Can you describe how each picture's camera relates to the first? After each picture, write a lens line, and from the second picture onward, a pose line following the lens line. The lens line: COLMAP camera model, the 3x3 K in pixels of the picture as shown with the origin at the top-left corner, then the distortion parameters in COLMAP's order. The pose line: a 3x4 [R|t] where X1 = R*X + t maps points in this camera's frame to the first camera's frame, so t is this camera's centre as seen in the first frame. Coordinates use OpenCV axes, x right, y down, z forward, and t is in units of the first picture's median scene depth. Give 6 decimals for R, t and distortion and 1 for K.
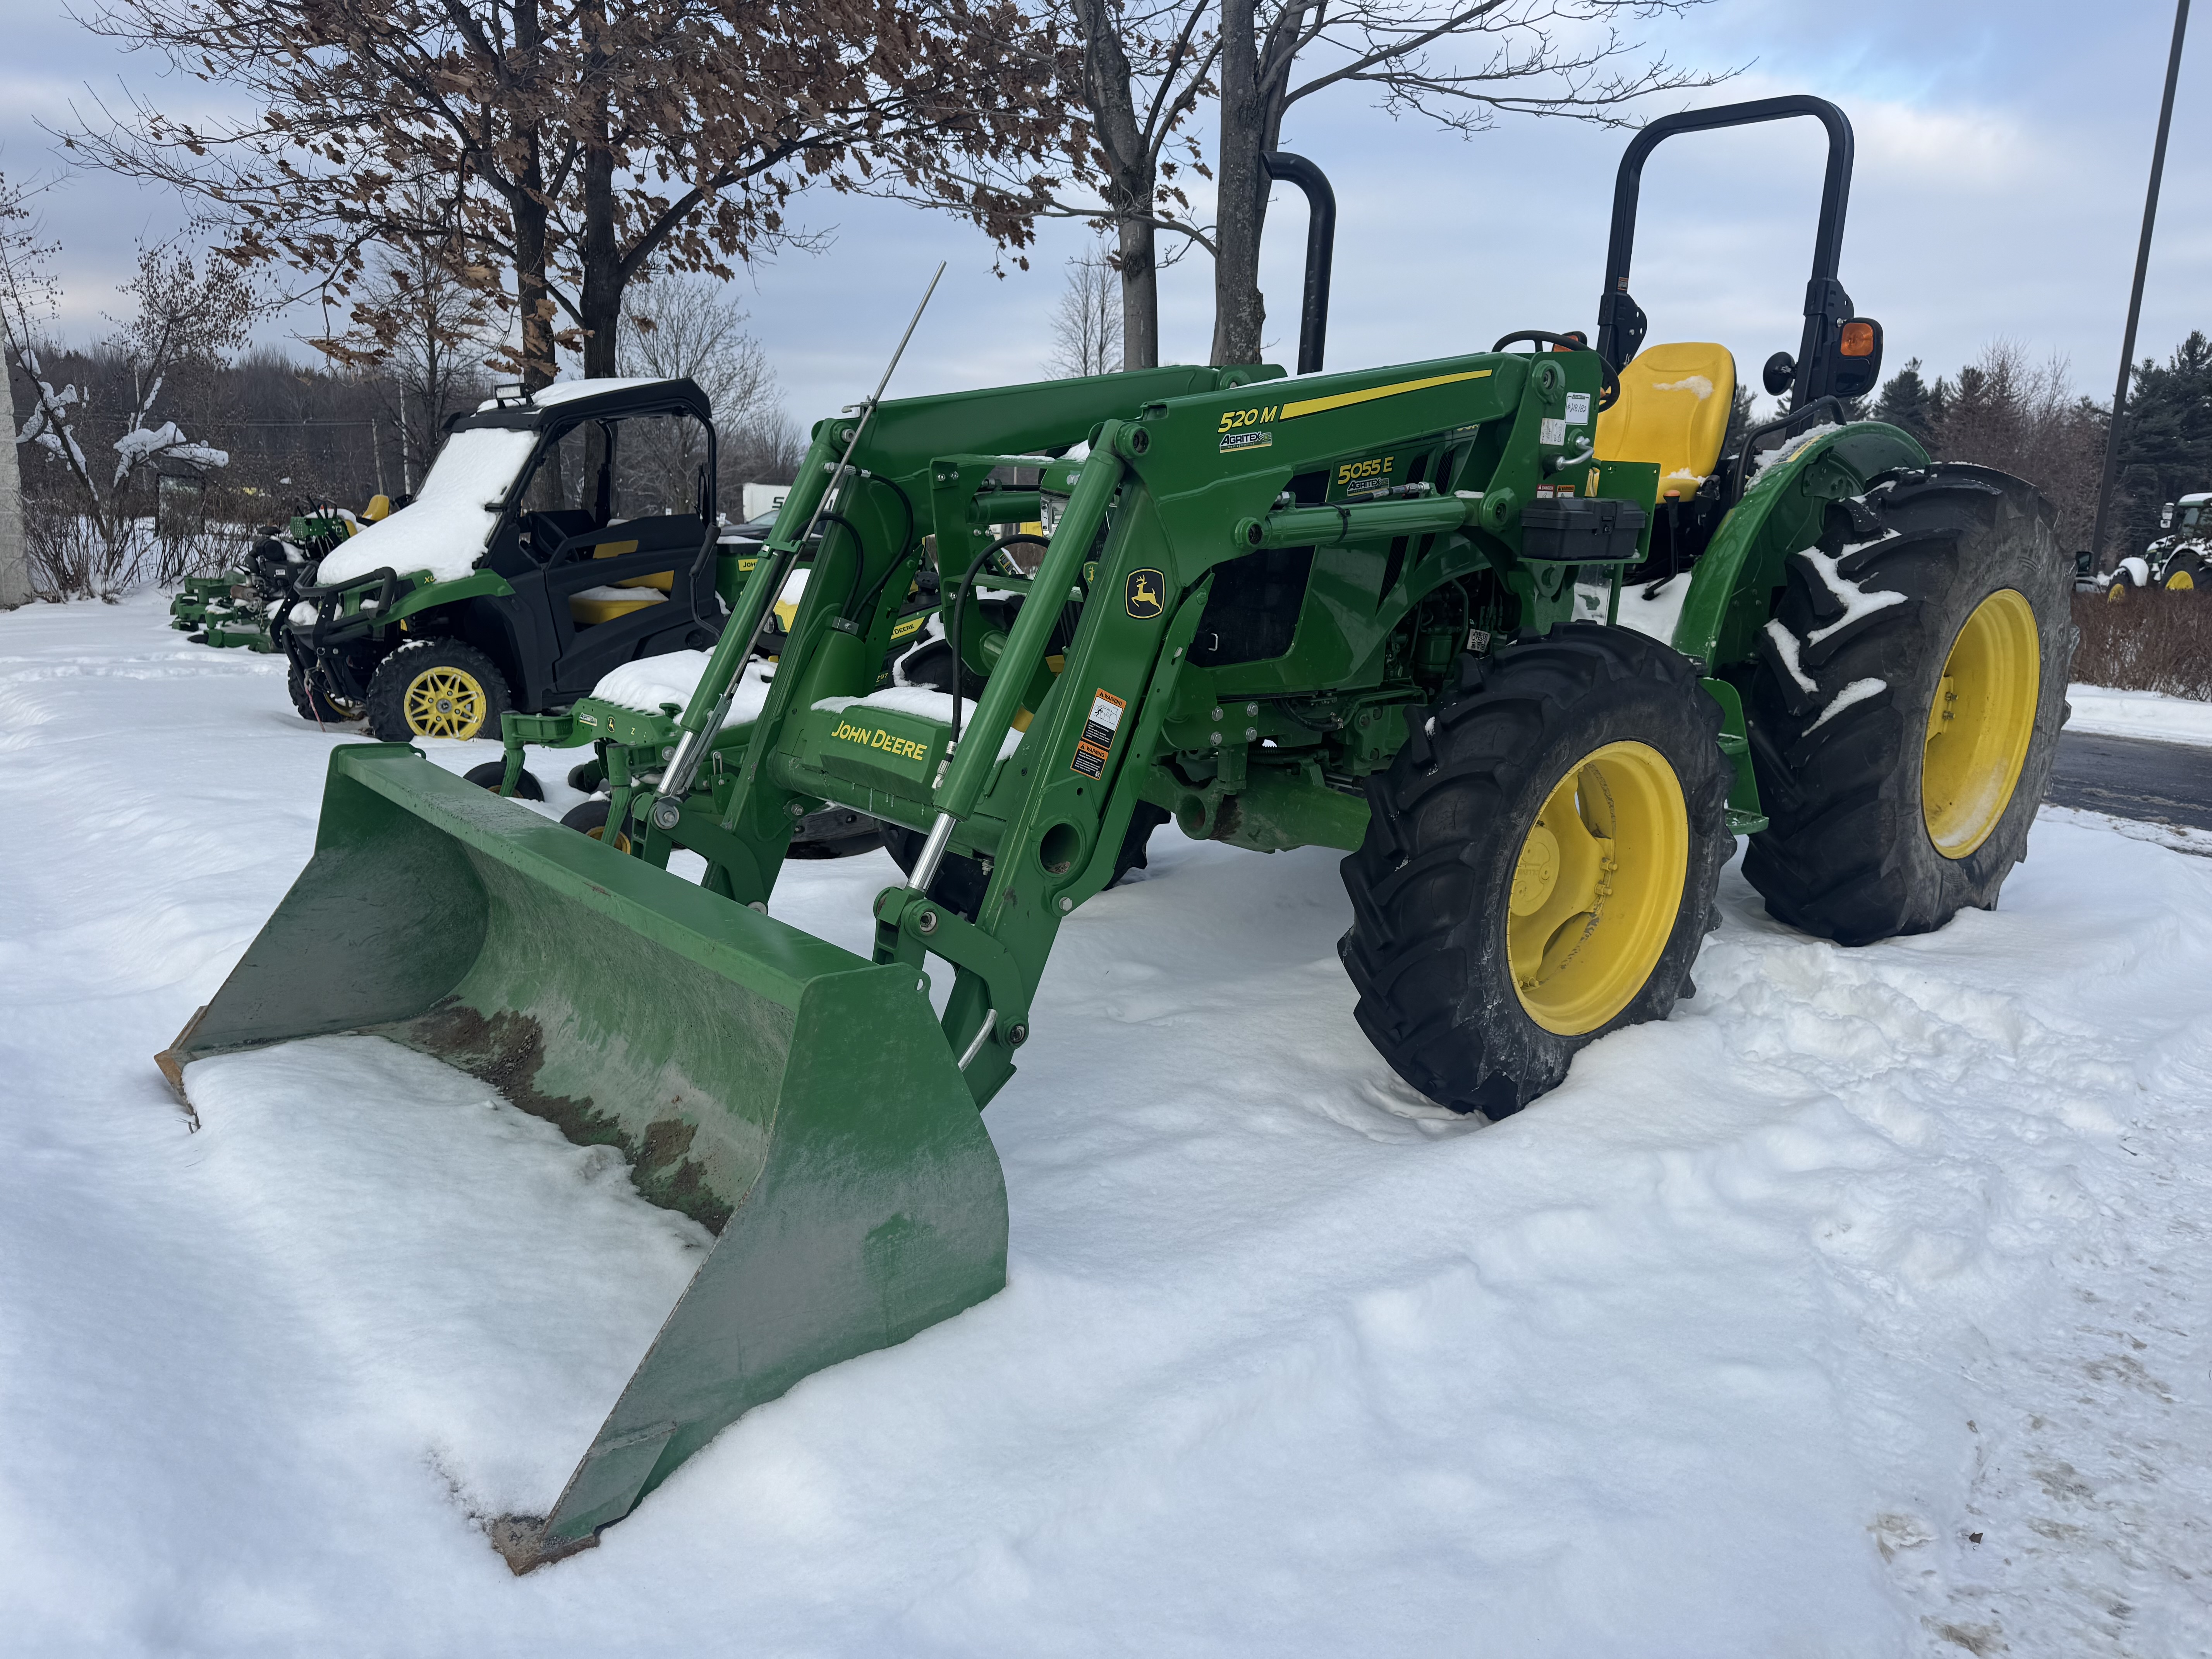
lens RADIAL K [[1326.5, 0, 1106.0], [0, 1326.5, 829.5], [0, 0, 1]] dist [0.048506, 0.000179]
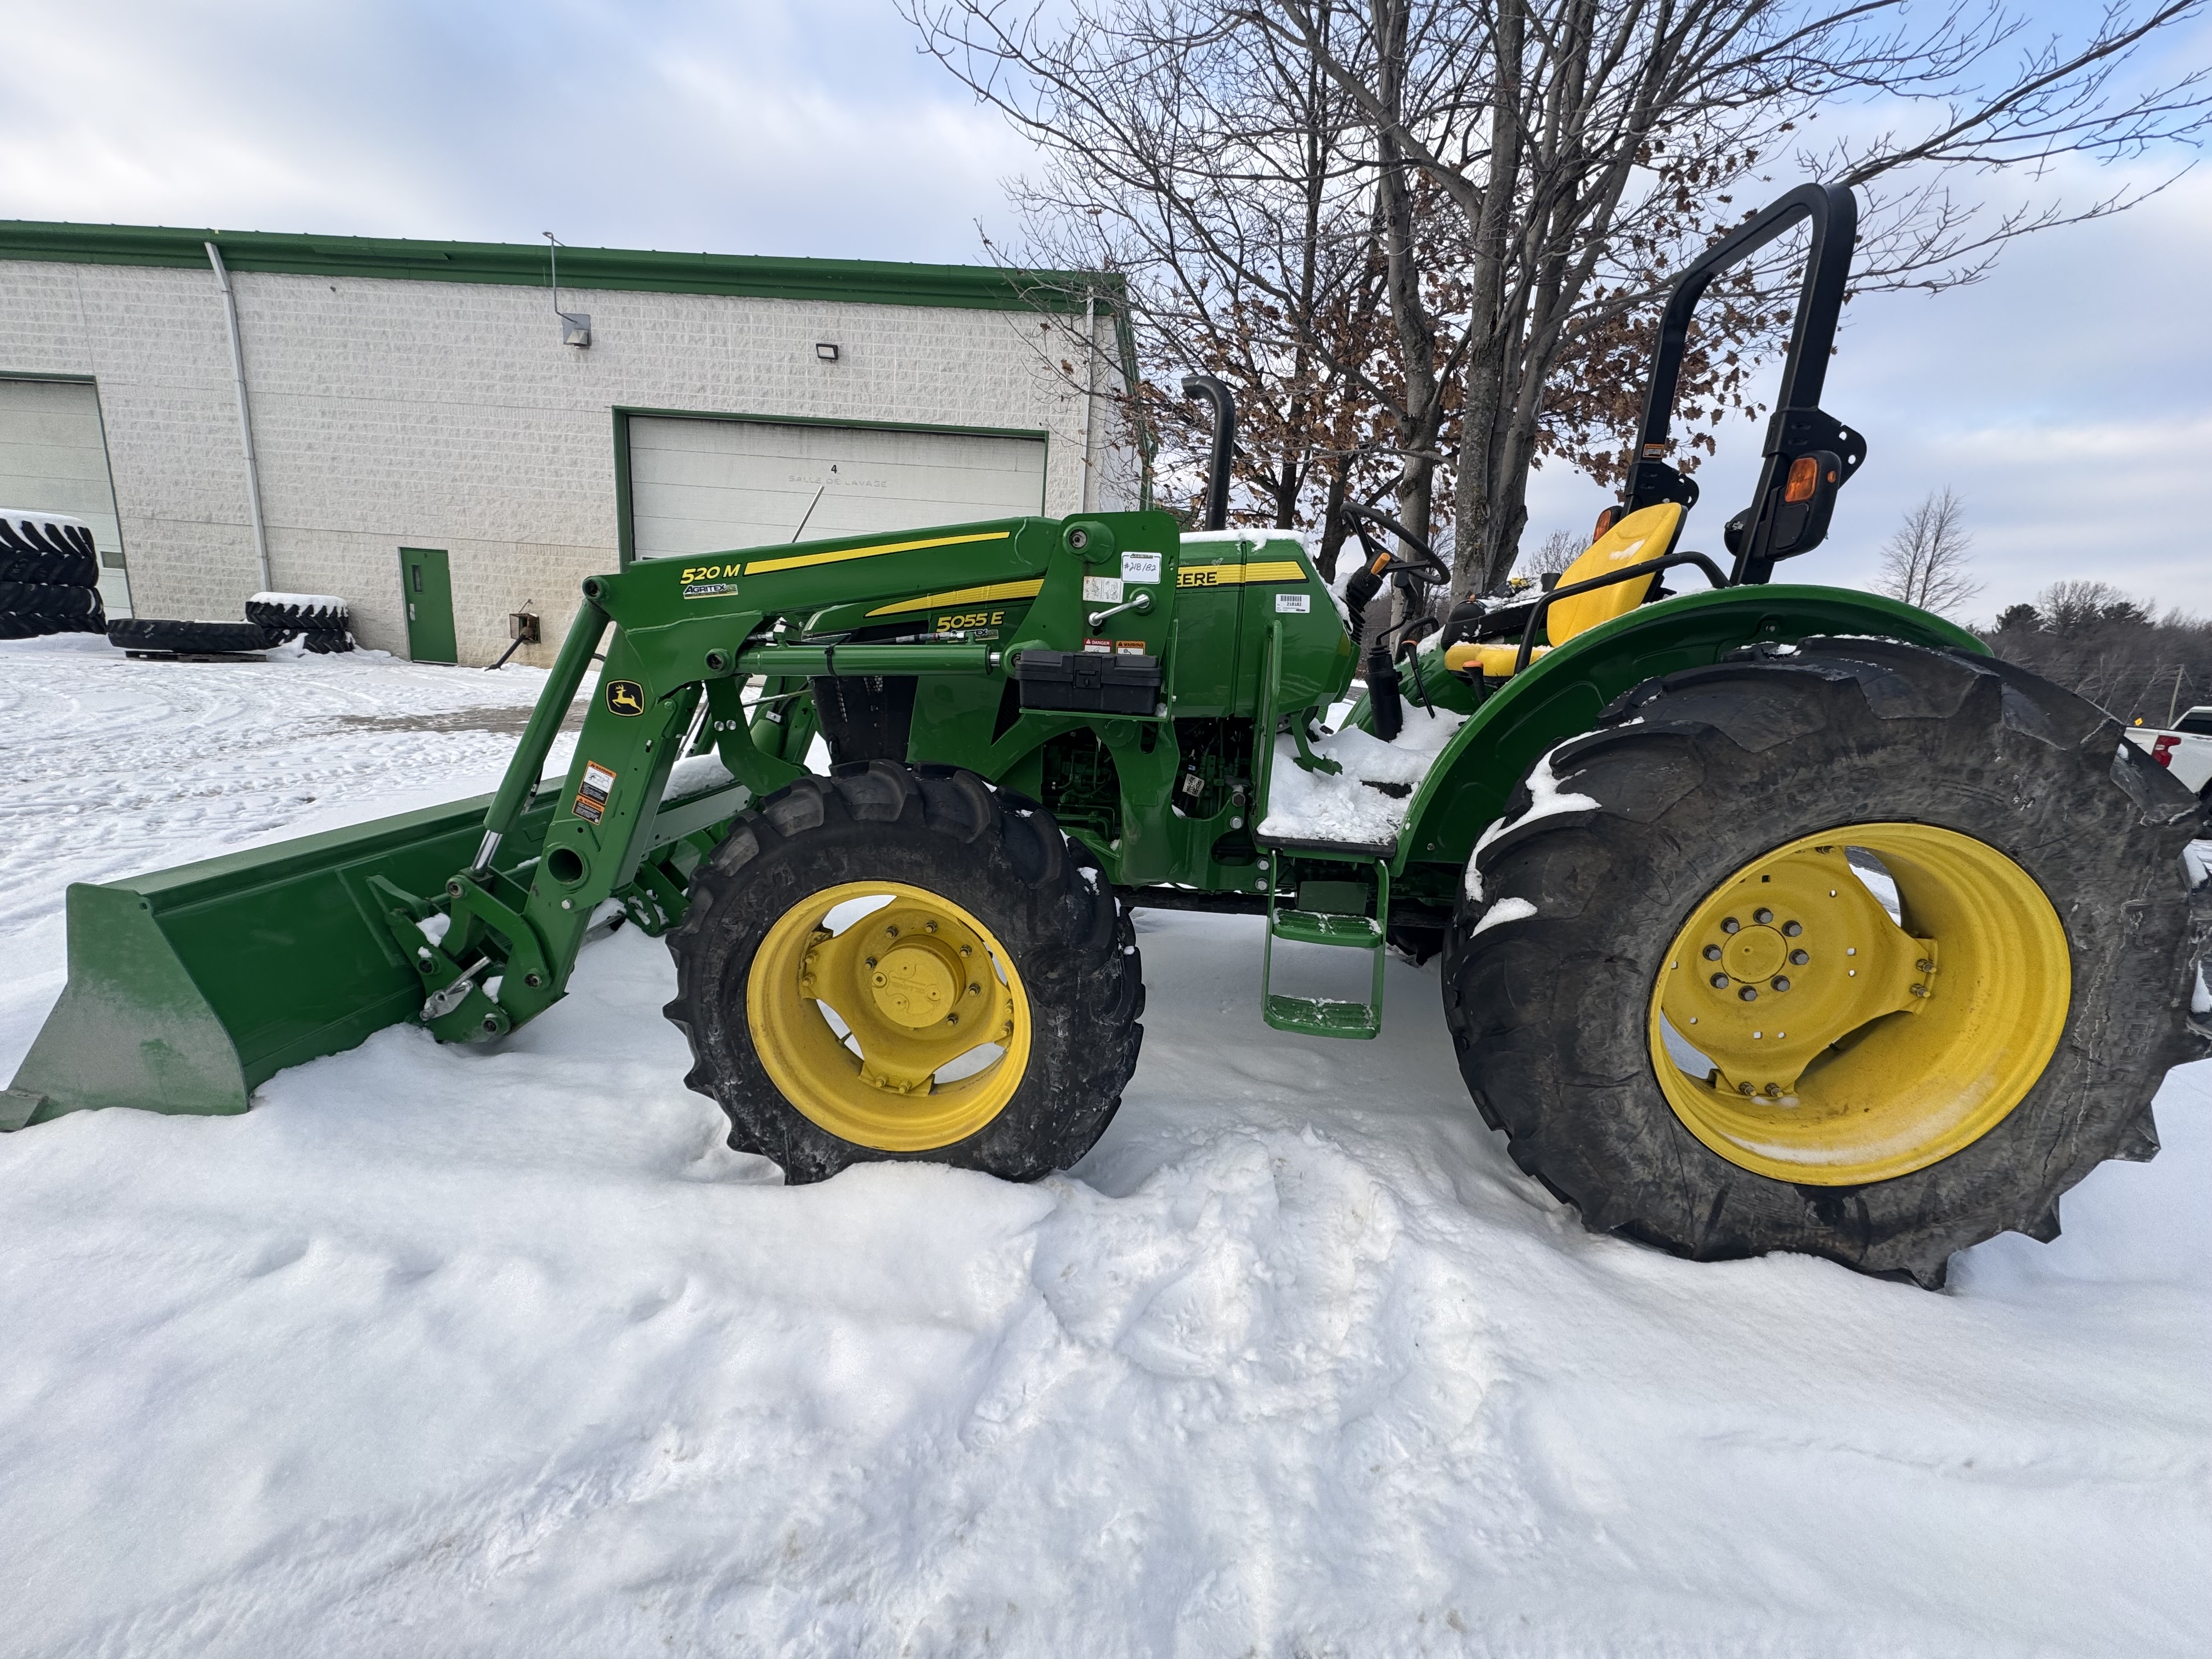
lens RADIAL K [[822.8, 0, 1106.0], [0, 822.8, 829.5], [0, 0, 1]] dist [-0.000088, 0.000164]
pose [[0.754356, 0.167221, -0.634810, 0.884952], [-0.198465, 0.979855, 0.022273, -0.147050], [0.625746, 0.109186, 0.772347, 0.604362]]
